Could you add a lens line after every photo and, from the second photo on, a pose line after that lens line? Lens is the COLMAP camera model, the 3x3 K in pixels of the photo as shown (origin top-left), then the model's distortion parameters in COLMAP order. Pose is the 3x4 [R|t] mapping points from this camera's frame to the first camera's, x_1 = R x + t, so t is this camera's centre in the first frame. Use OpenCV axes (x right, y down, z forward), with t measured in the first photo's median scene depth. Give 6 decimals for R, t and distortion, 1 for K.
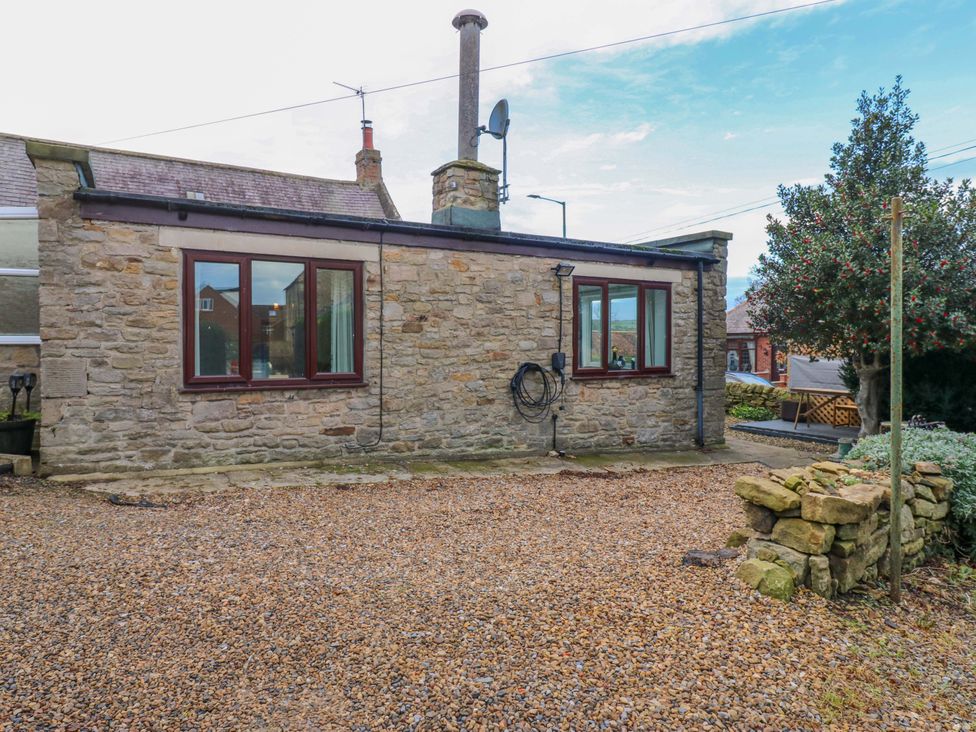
lens RADIAL K [[646.5, 0, 485.0], [0, 646.5, 366.1], [0, 0, 1]] dist [0.015658, -0.007873]
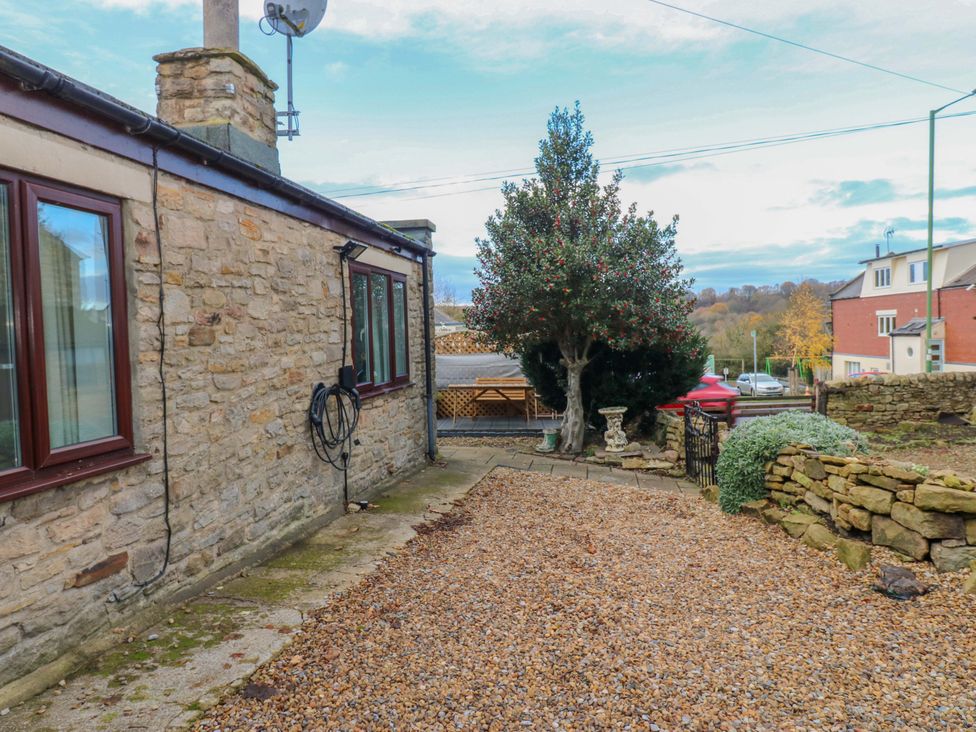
lens RADIAL K [[646.5, 0, 488.3], [0, 646.5, 360.5], [0, 0, 1]] dist [0.015658, -0.007873]
pose [[0.611889, -0.054136, 0.789089, -0.383374], [0.053889, 0.998190, 0.026694, -0.040163], [-0.789106, 0.026190, 0.613699, 0.473120]]
